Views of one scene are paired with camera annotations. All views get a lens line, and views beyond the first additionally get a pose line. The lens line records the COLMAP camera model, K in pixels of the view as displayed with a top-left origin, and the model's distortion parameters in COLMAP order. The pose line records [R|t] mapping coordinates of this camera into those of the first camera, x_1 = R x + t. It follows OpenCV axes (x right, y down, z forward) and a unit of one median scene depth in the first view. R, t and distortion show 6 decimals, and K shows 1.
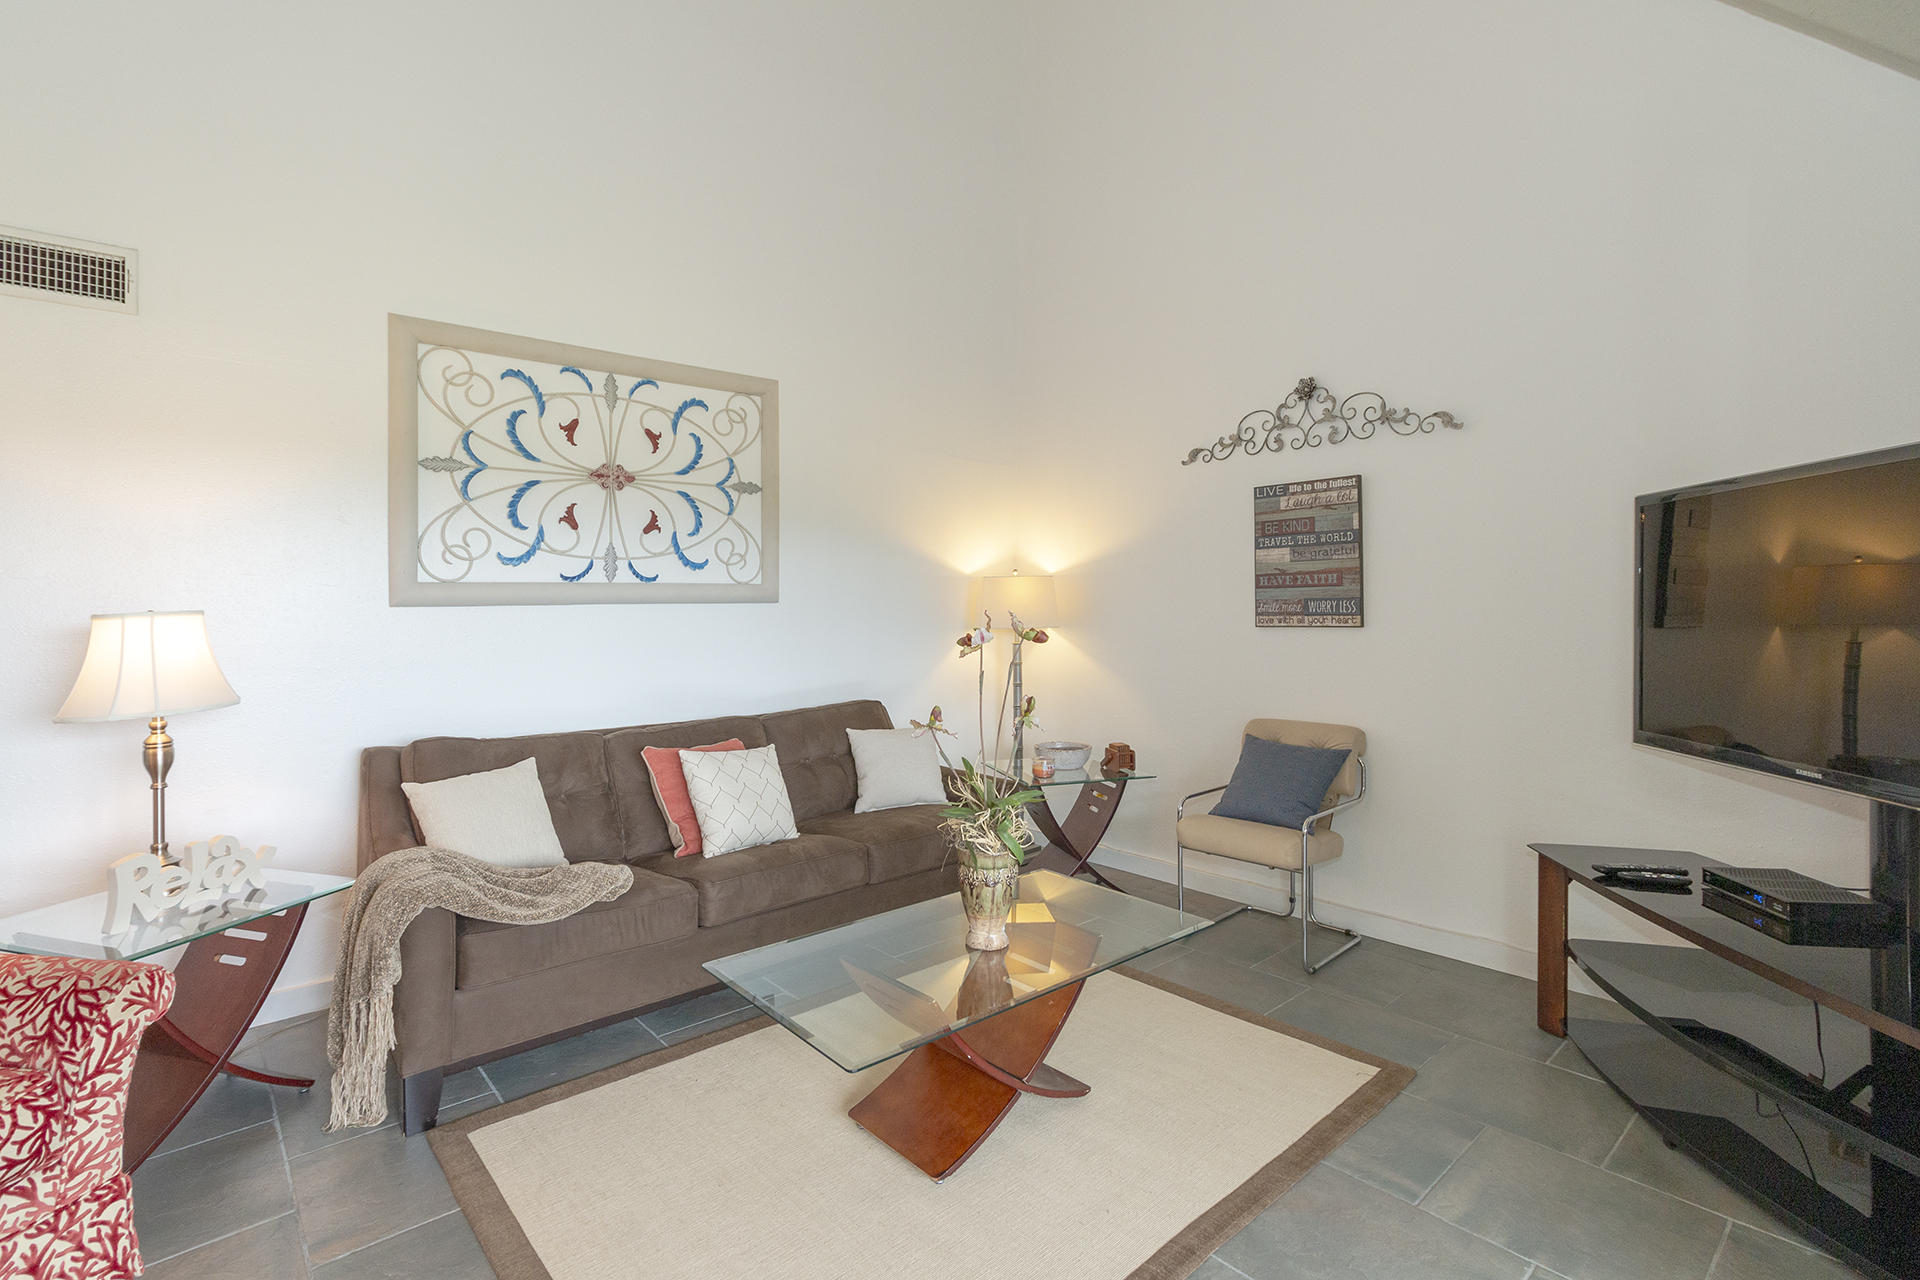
lens RADIAL K [[890.6, 0, 941.2], [0, 890.6, 693.1], [0, 0, 1]] dist [-0.002000, 0.000179]
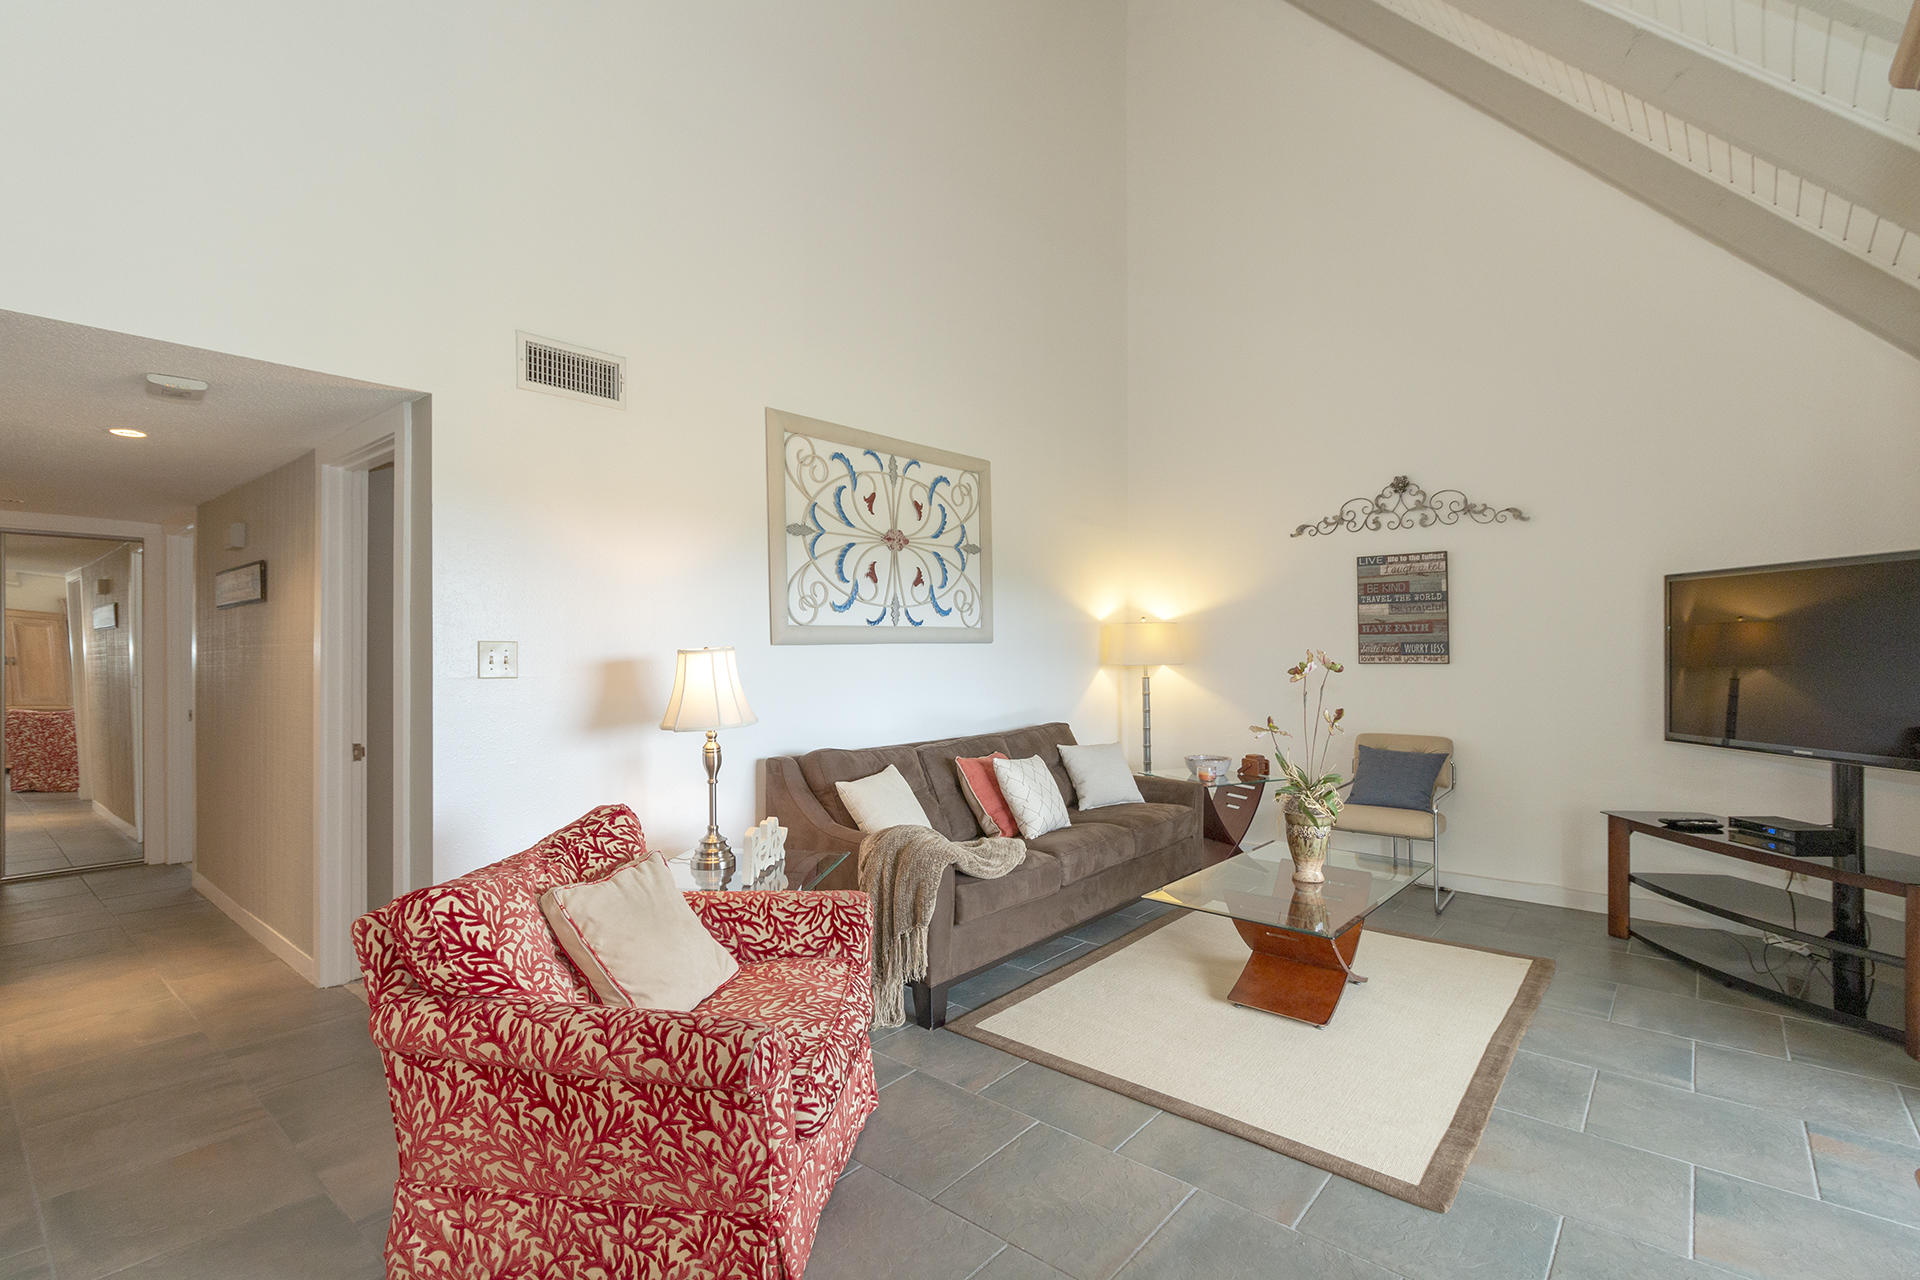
lens RADIAL K [[890.6, 0, 939.9], [0, 890.6, 740.5], [0, 0, 1]] dist [-0.002000, 0.000179]
pose [[0.989250, -0.010319, 0.145871, -0.490669], [0.009266, 0.999926, 0.007896, 0.024588], [-0.145942, -0.006460, 0.989272, -0.226208]]
